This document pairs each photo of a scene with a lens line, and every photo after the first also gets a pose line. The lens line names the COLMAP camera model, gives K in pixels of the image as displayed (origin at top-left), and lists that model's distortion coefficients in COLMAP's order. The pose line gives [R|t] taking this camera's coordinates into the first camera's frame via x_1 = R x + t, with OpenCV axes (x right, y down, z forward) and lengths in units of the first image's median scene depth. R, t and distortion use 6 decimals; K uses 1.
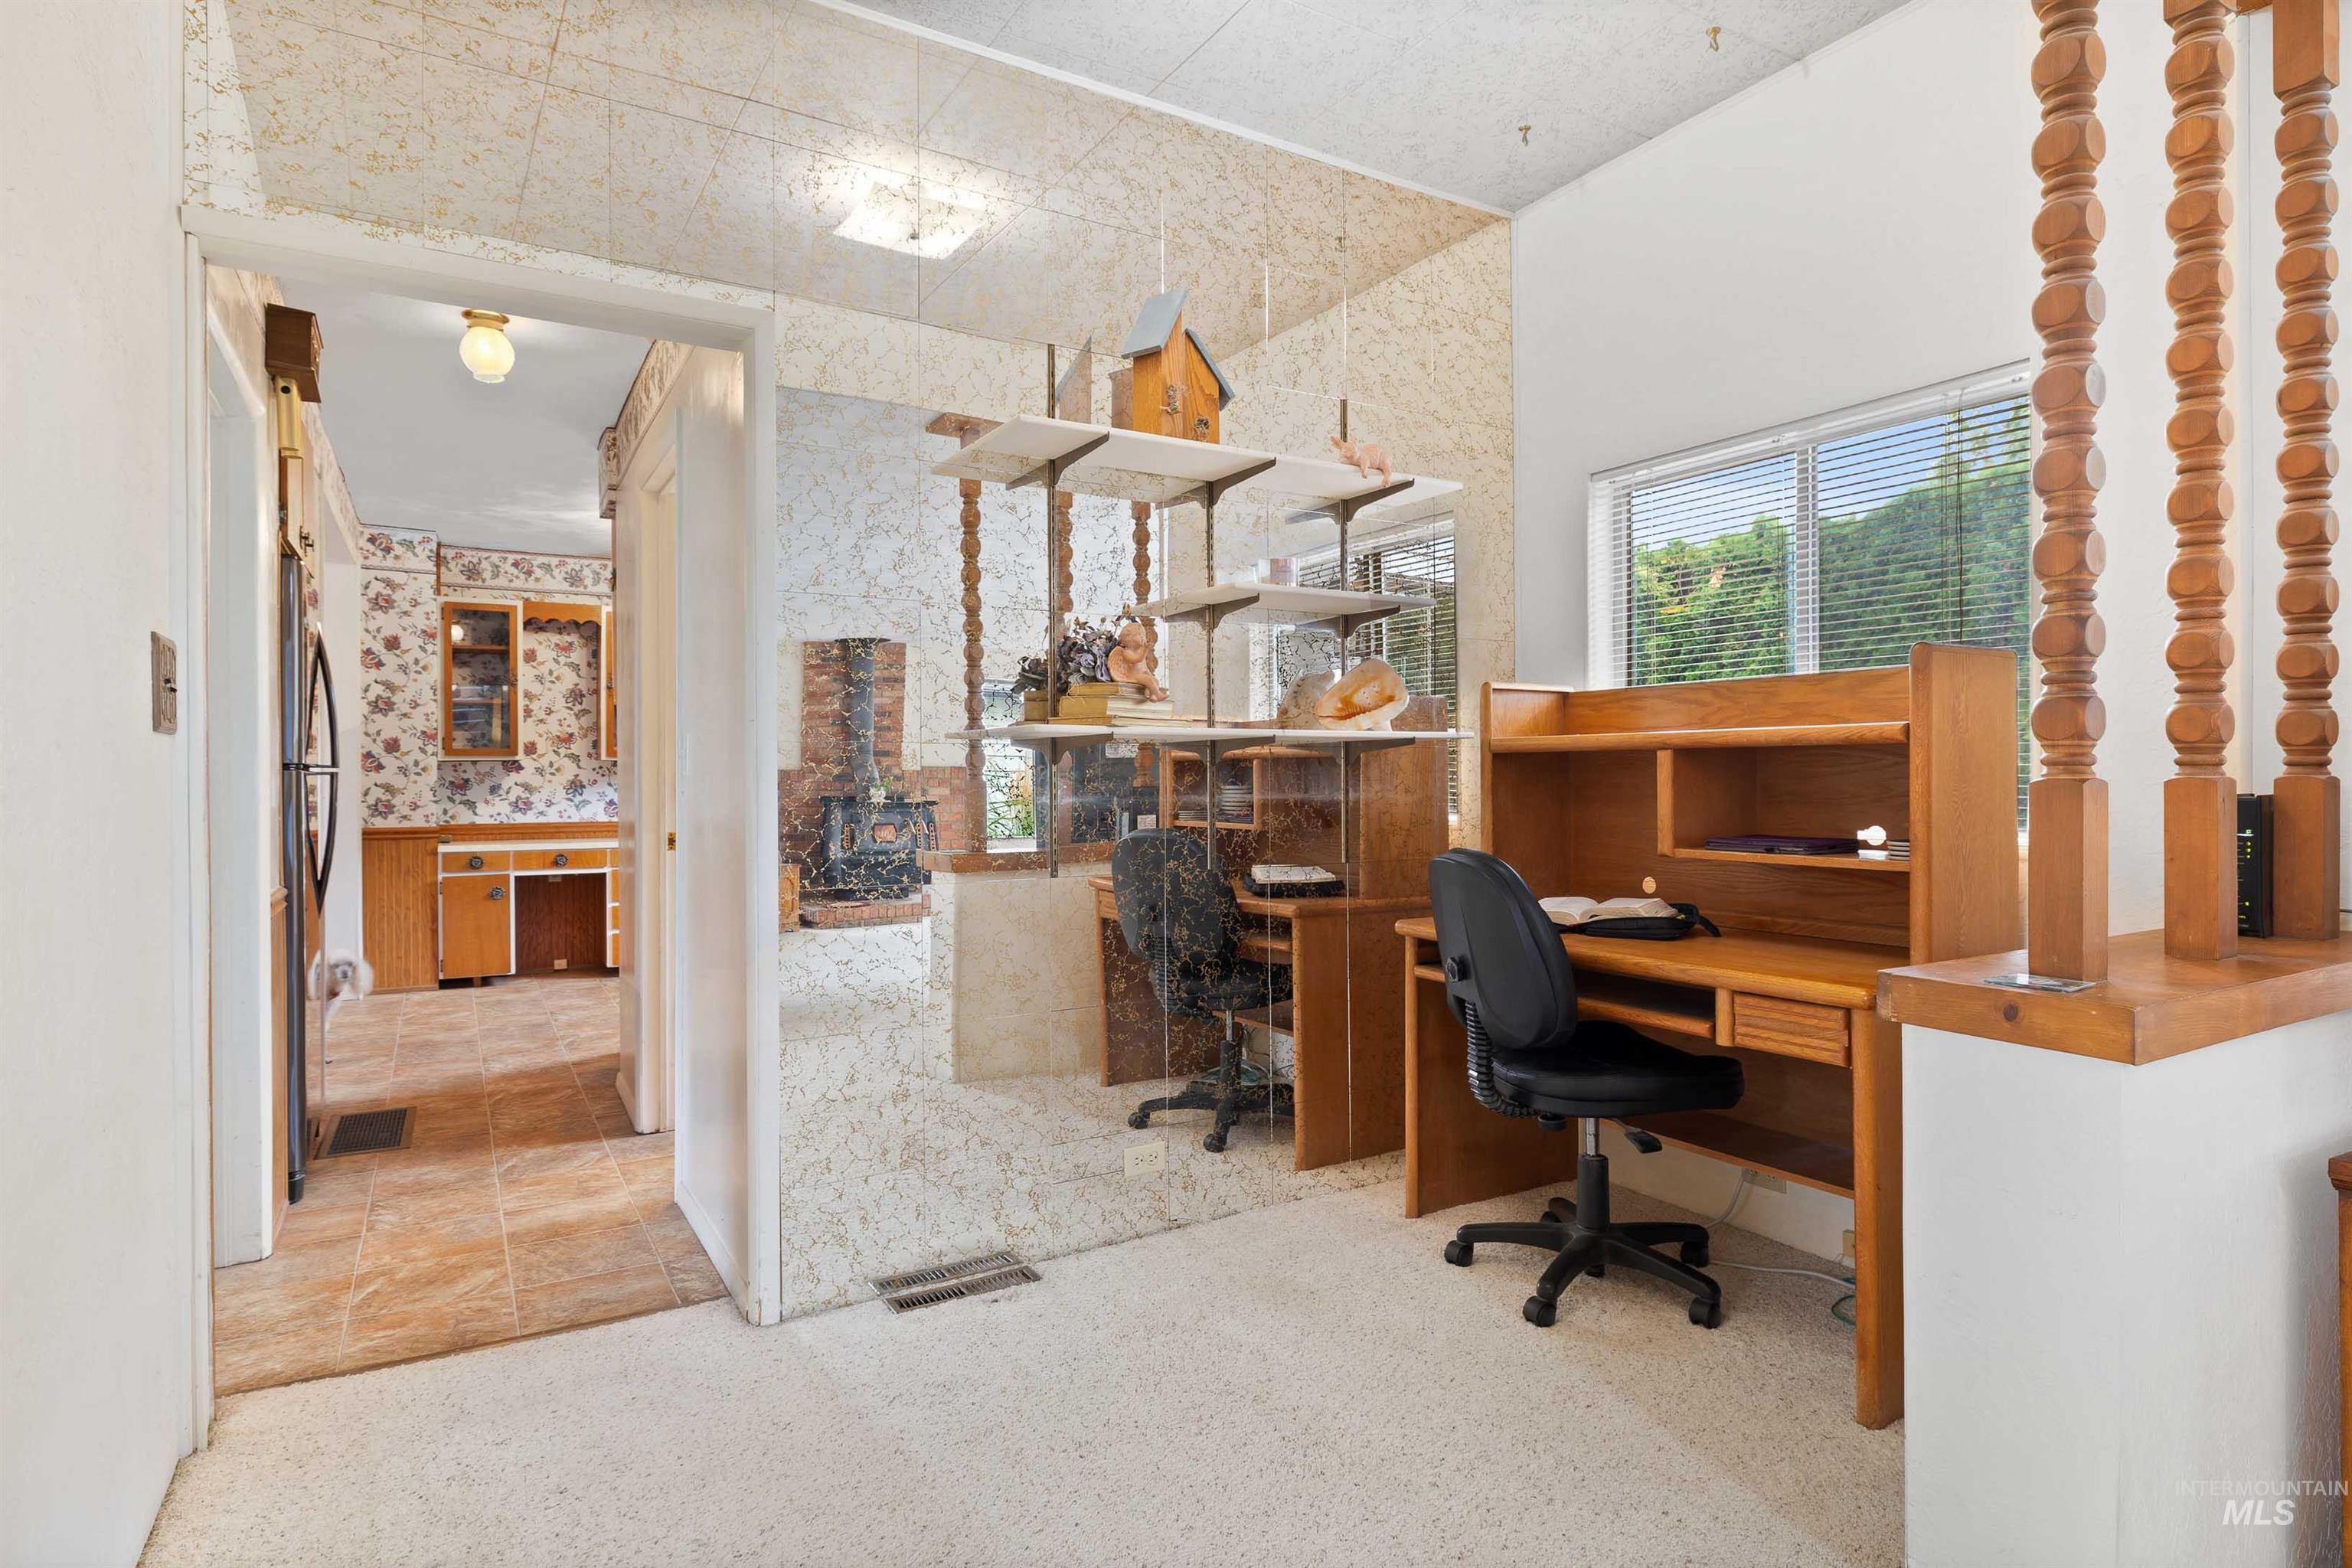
lens RADIAL K [[1255.5, 0, 1178.4], [0, 1255.5, 783.2], [0, 0, 1]] dist [0.004307, 0.000287]
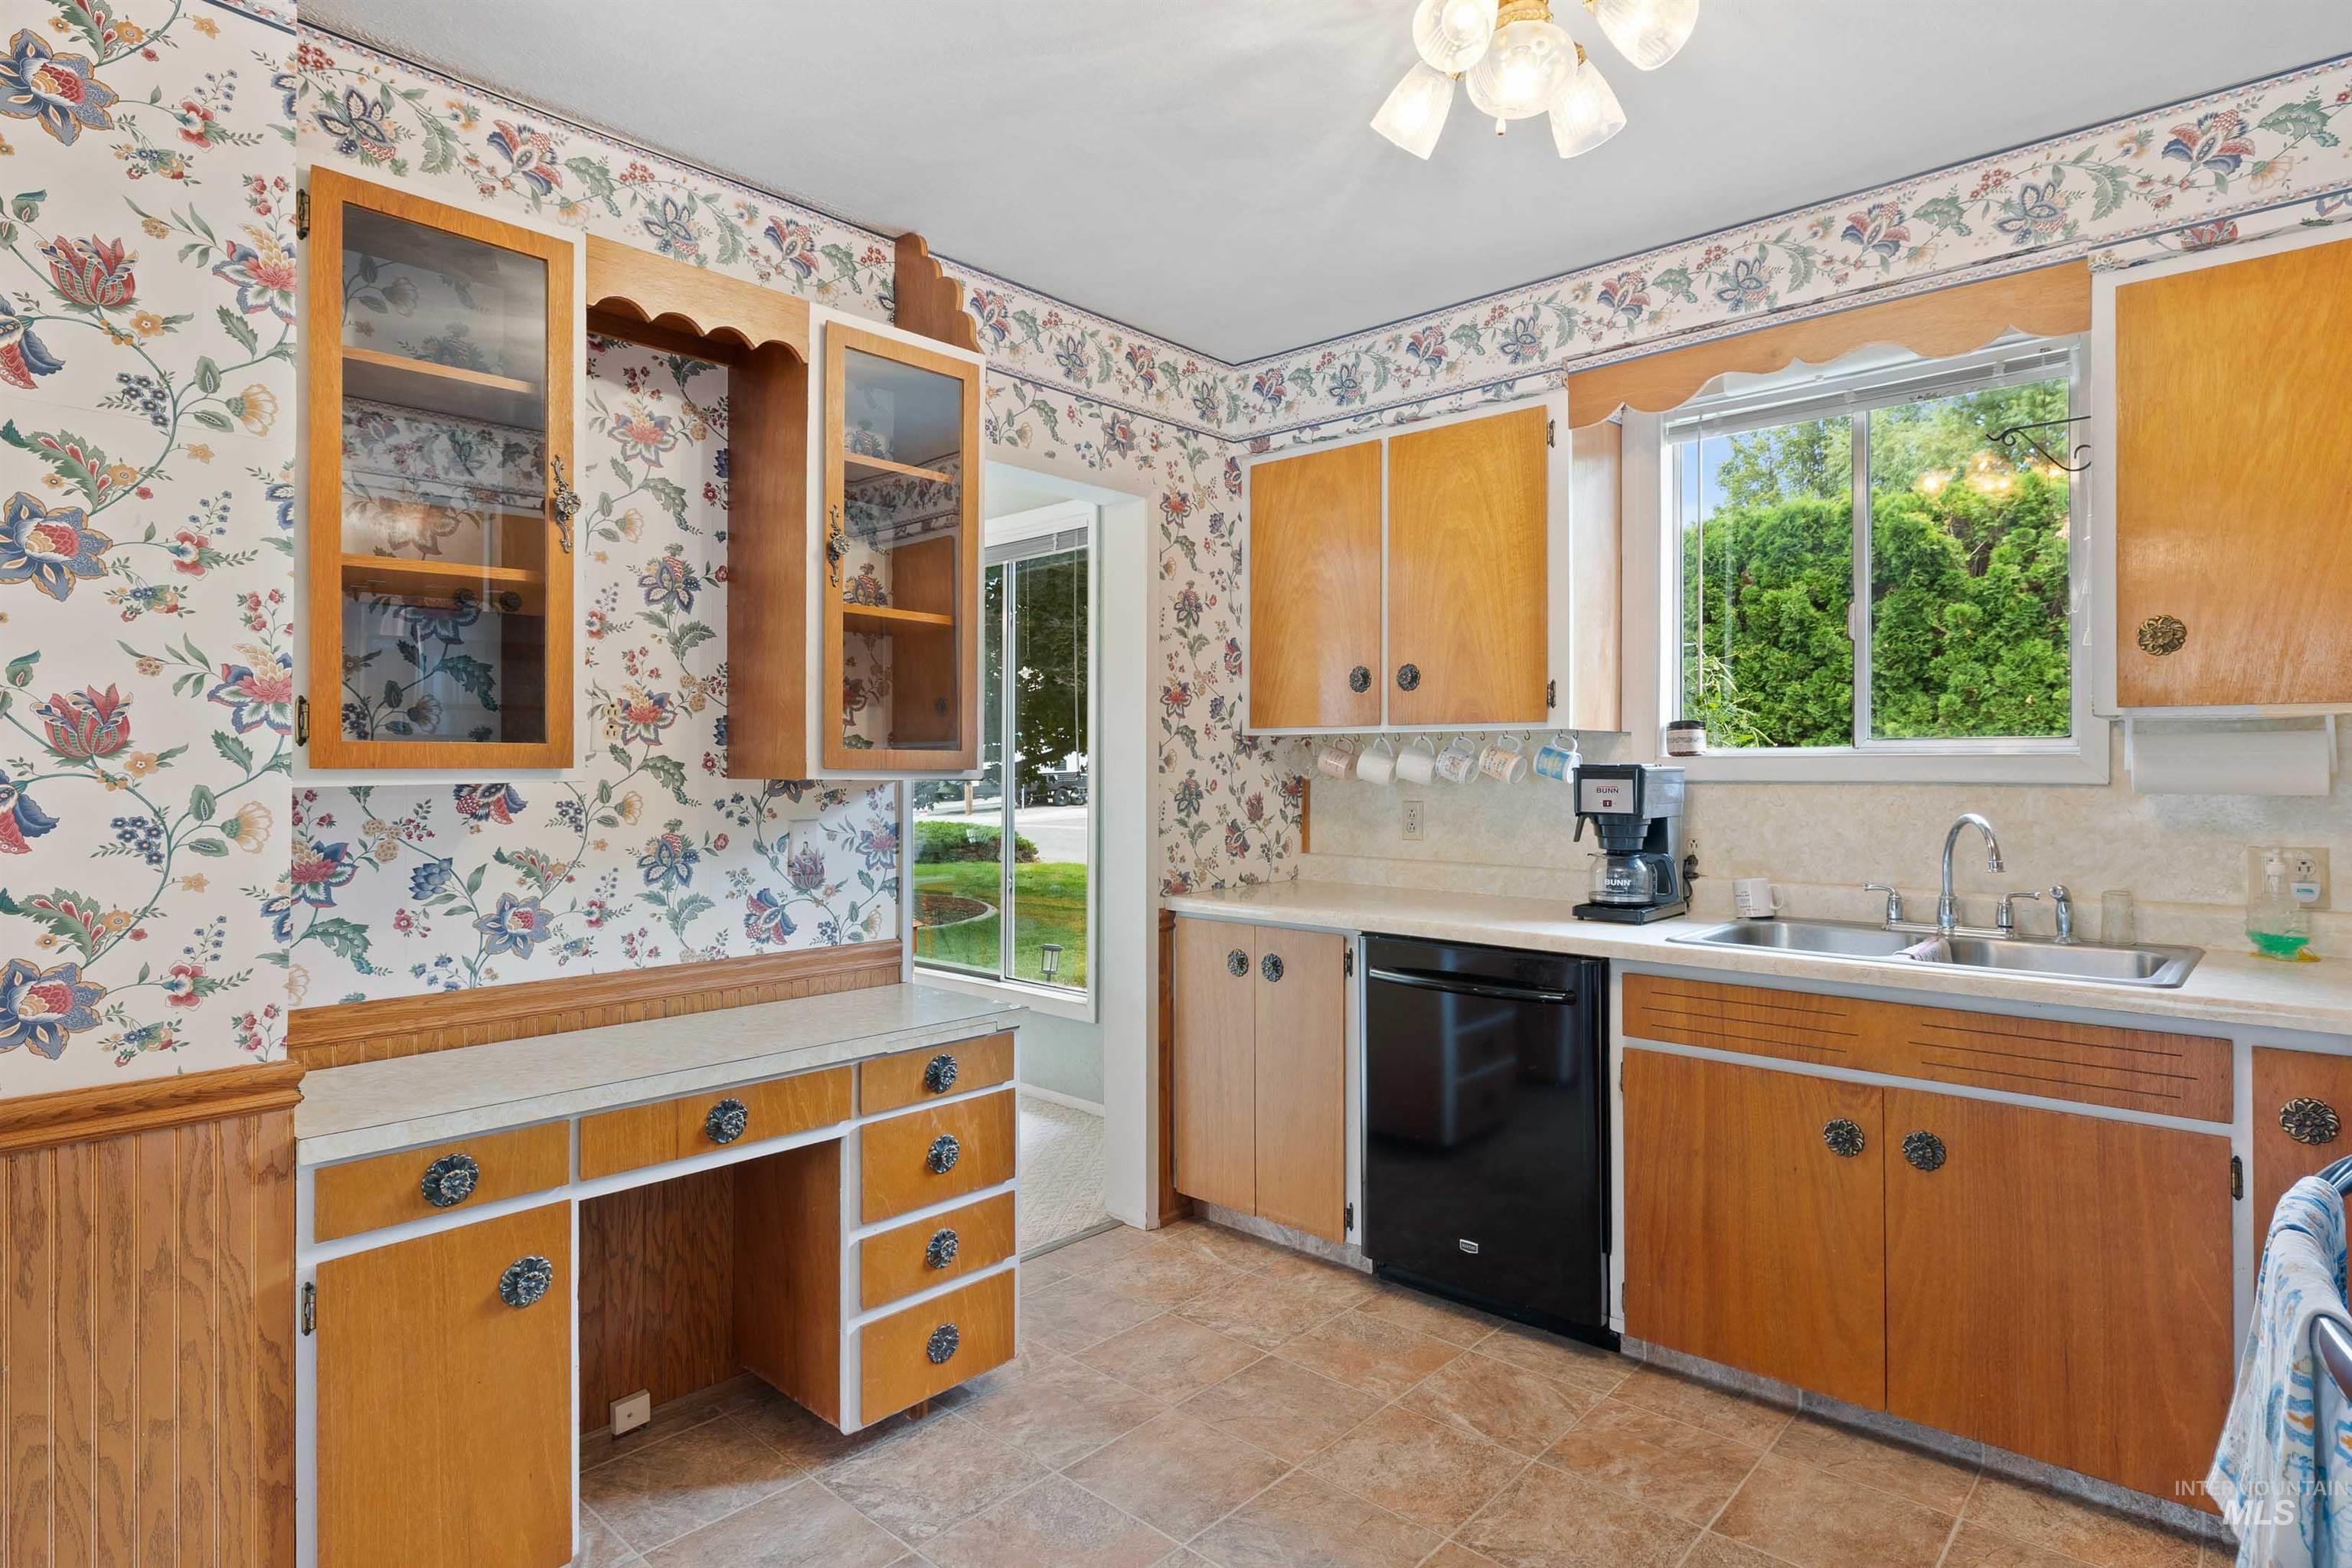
lens RADIAL K [[1255.5, 0, 1182.4], [0, 1255.5, 767.0], [0, 0, 1]] dist [0.004307, 0.000287]
pose [[0.956360, 0.002248, 0.292183, -0.461607], [0.000075, 0.999968, -0.007937, -0.019187], [-0.292191, 0.007613, 0.956330, 0.665106]]
